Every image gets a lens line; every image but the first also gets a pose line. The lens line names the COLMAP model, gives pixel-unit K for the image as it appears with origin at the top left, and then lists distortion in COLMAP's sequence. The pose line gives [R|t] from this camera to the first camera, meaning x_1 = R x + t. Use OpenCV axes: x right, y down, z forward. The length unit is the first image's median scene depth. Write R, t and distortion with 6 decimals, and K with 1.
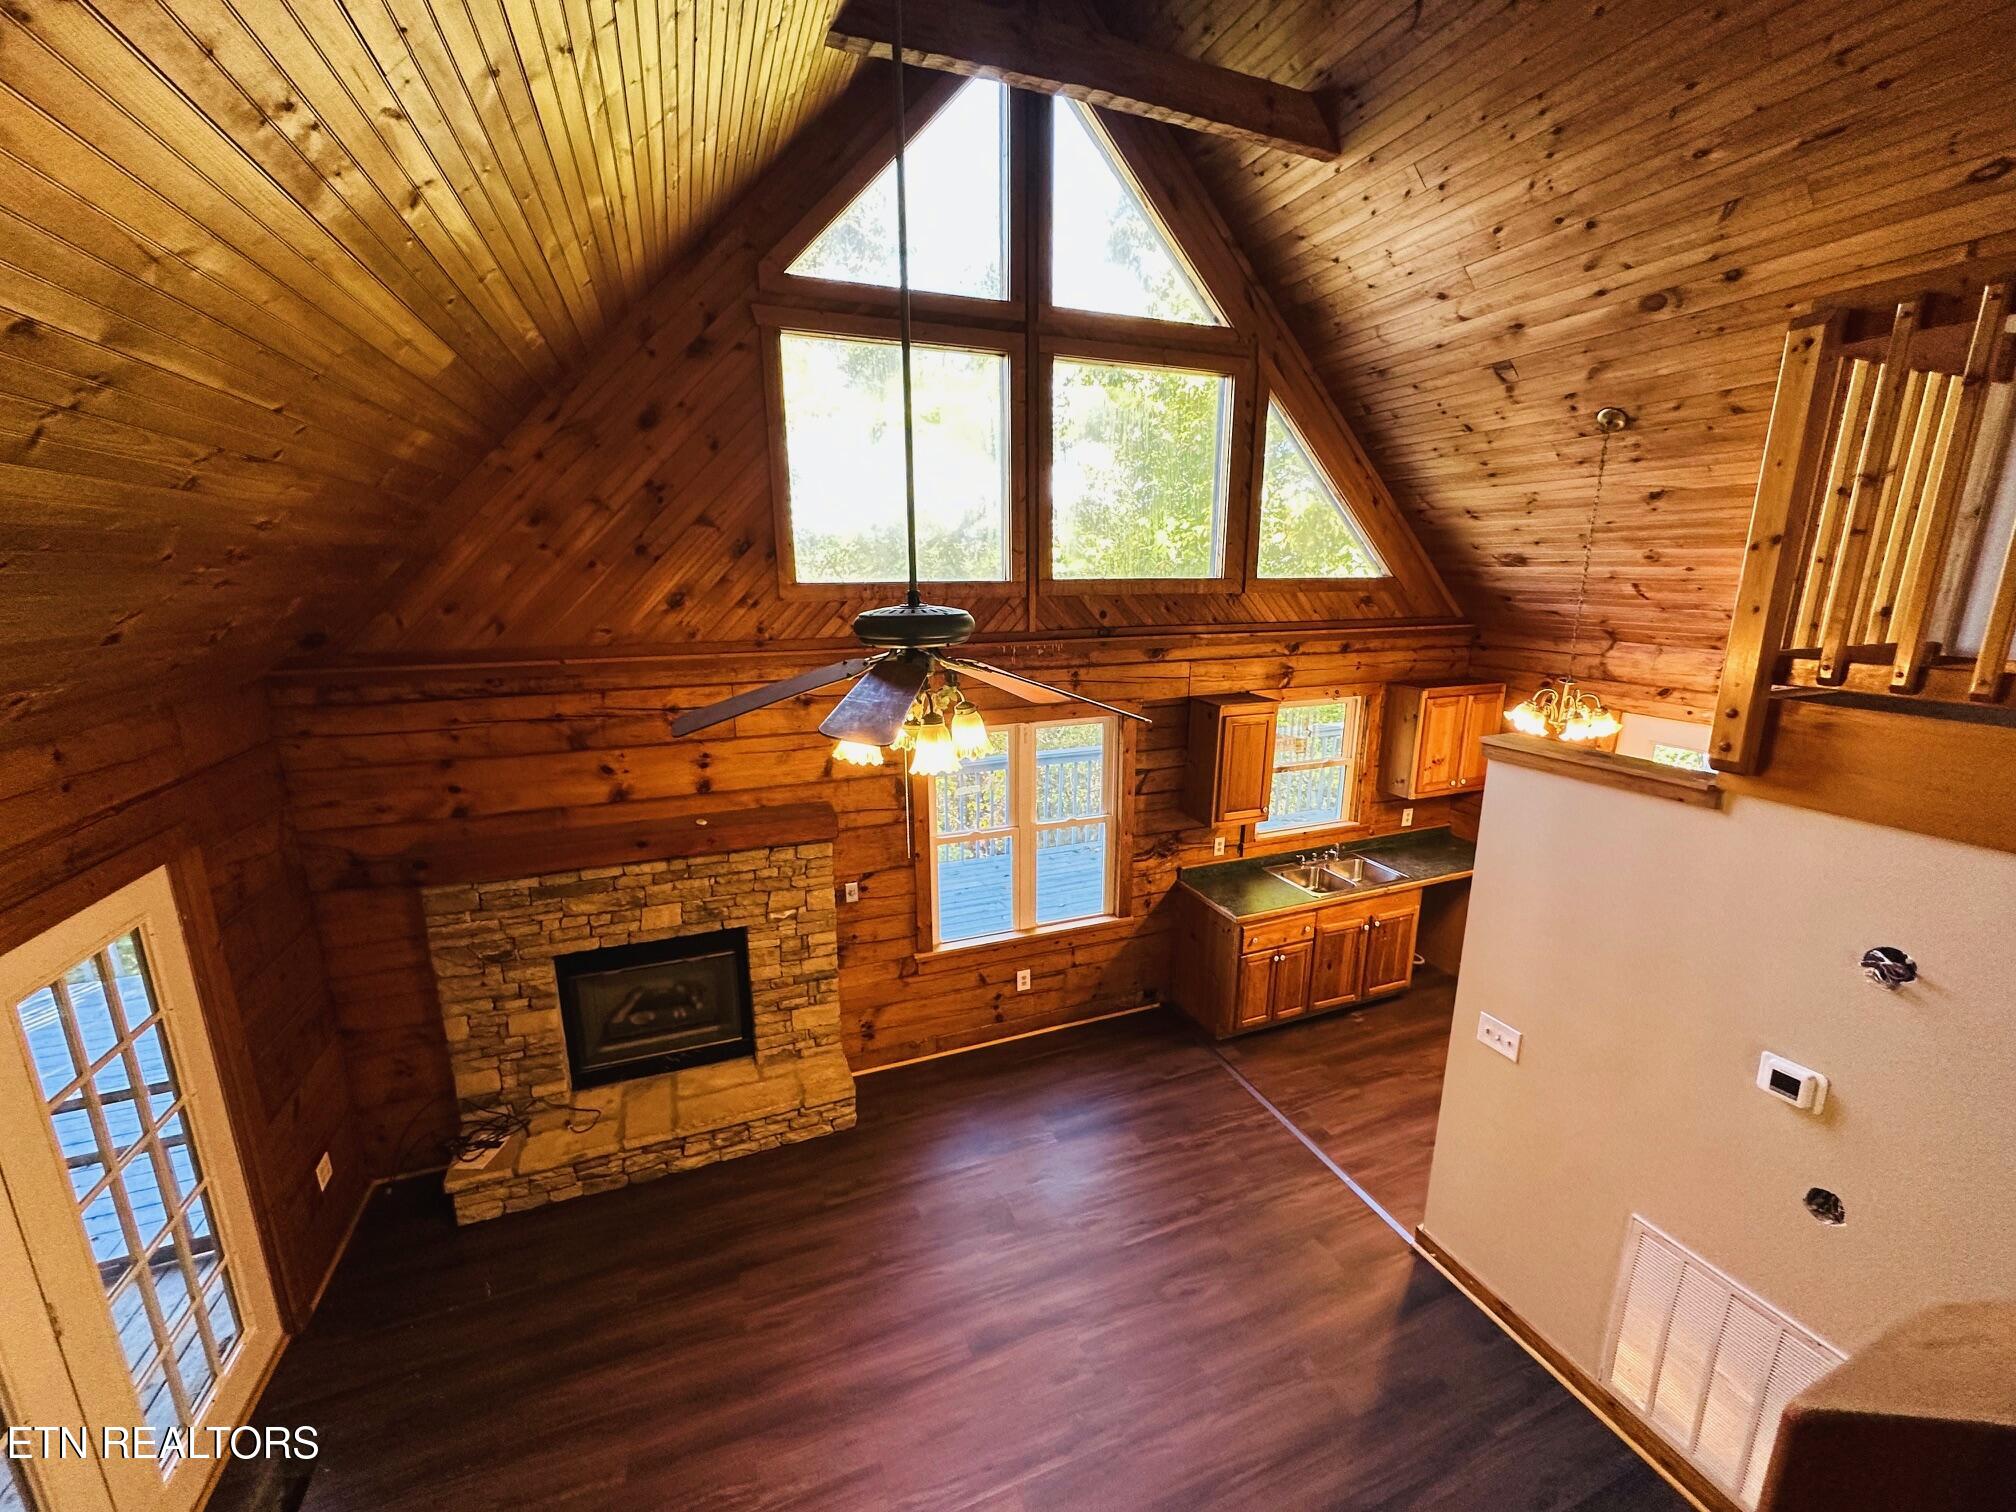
lens RADIAL K [[801.3, 0, 1008.2], [0, 801.3, 754.9], [0, 0, 1]] dist [-0.003957, 0.000587]
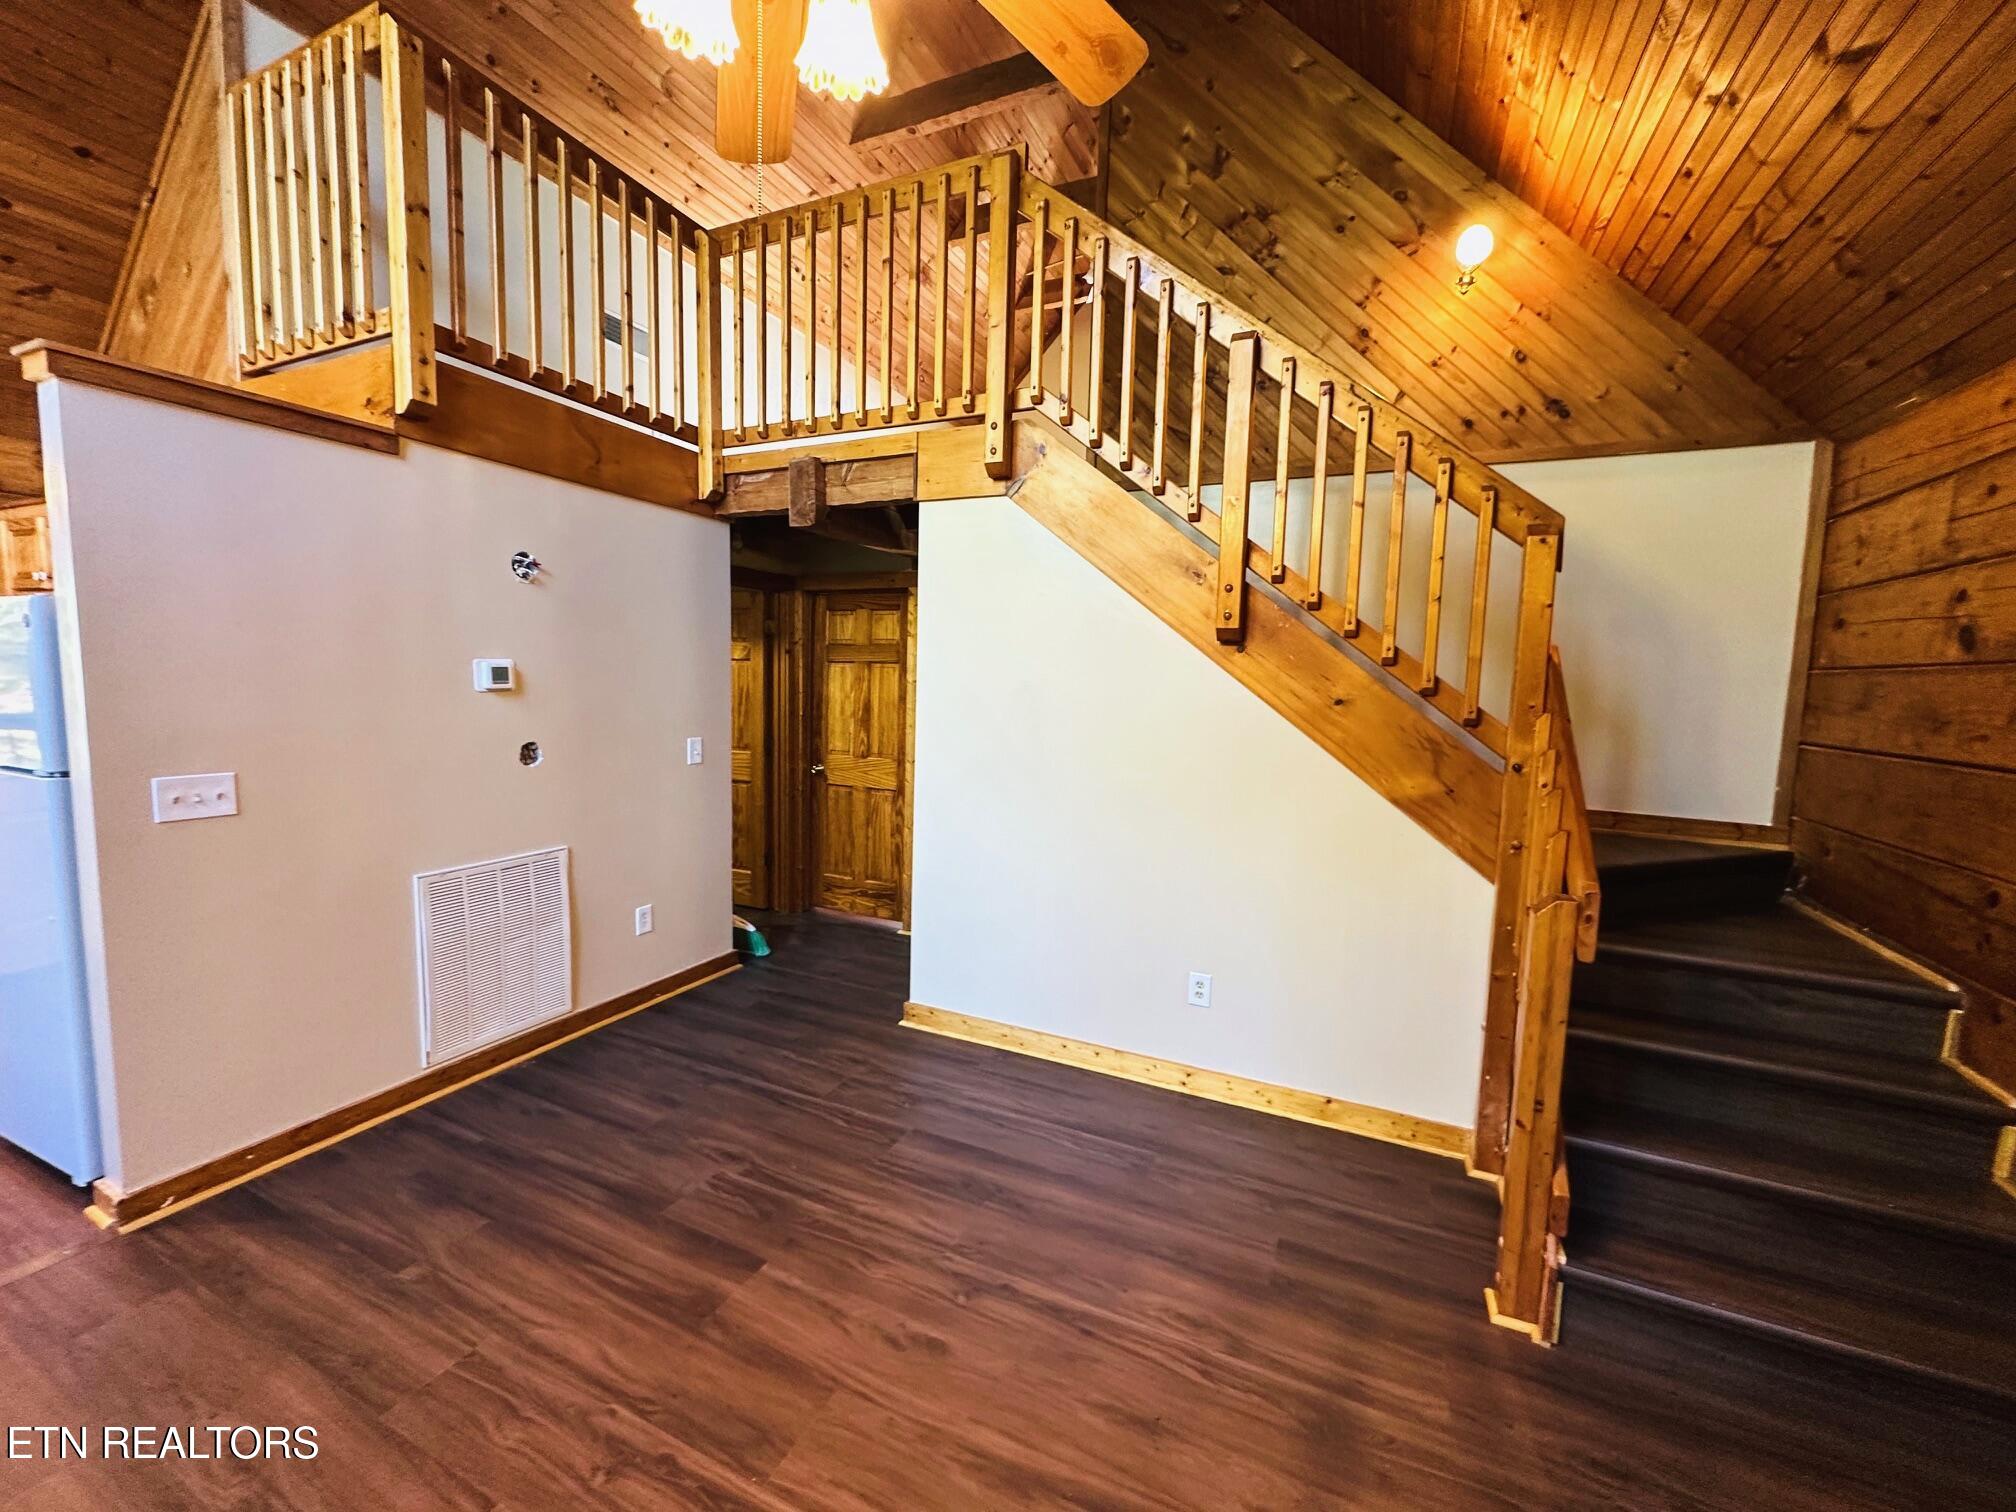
lens RADIAL K [[801.3, 0, 1008.9], [0, 801.3, 754.4], [0, 0, 1]] dist [-0.003957, 0.000587]
pose [[-0.687701, -0.086100, 0.720870, -0.305589], [0.136856, 0.959766, 0.245193, 0.176758], [-0.712978, 0.267275, -0.648249, 0.692822]]
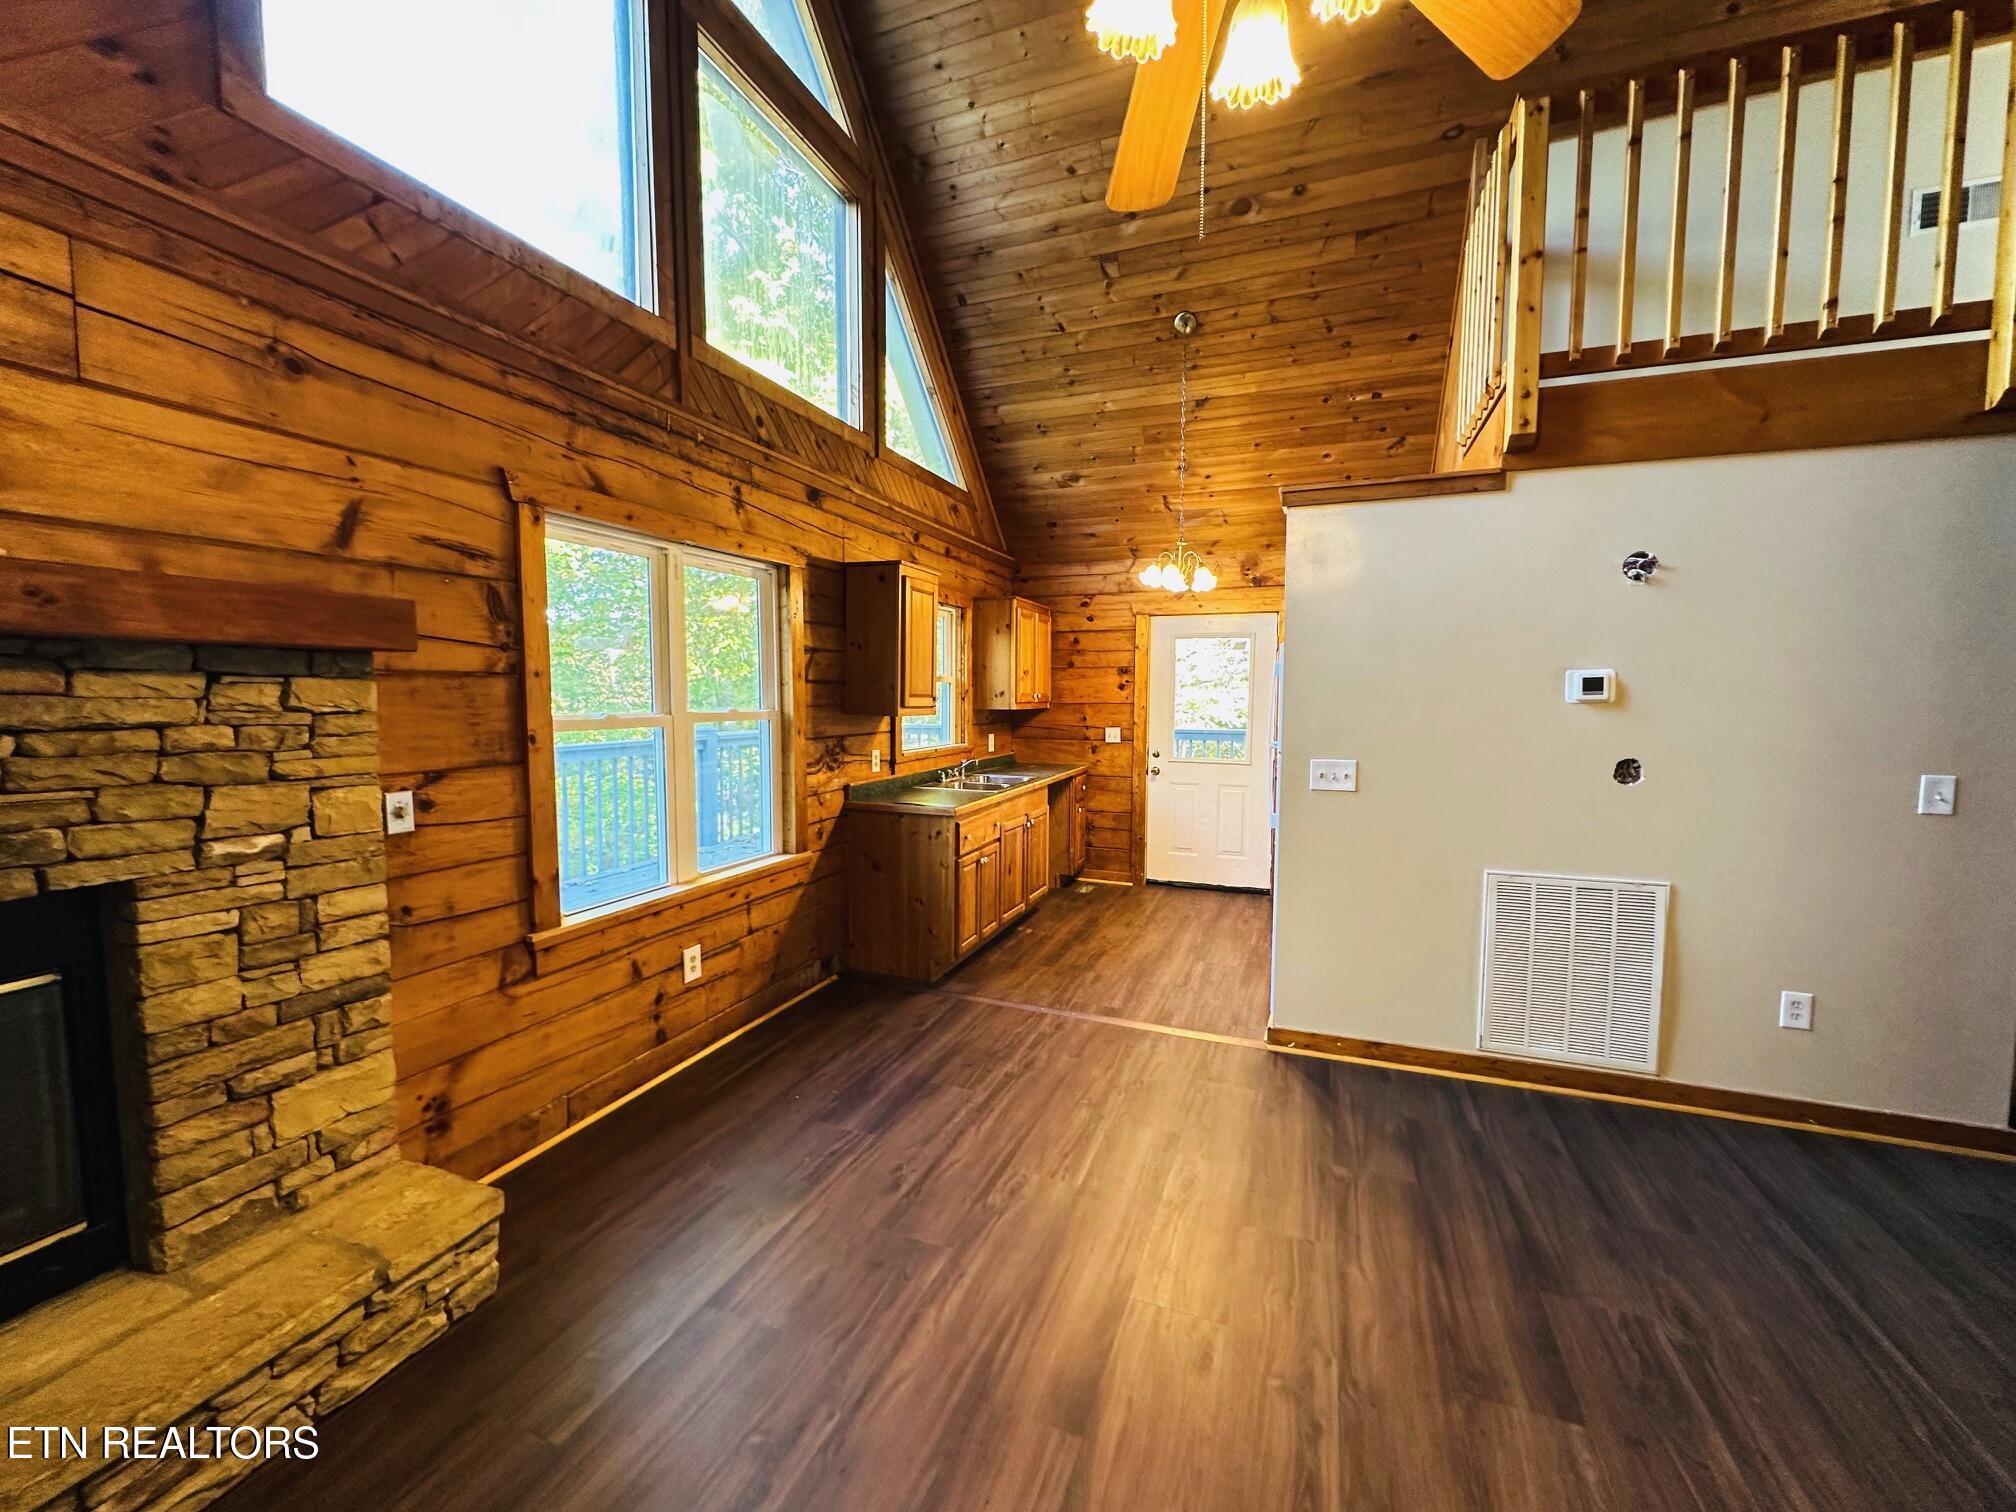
lens RADIAL K [[801.3, 0, 1007.0], [0, 801.3, 754.6], [0, 0, 1]] dist [-0.003957, 0.000587]
pose [[0.680467, -0.051302, 0.730980, -0.319062], [0.161378, 0.983547, -0.081198, 0.253811], [-0.714788, 0.173217, 0.677550, 0.441265]]
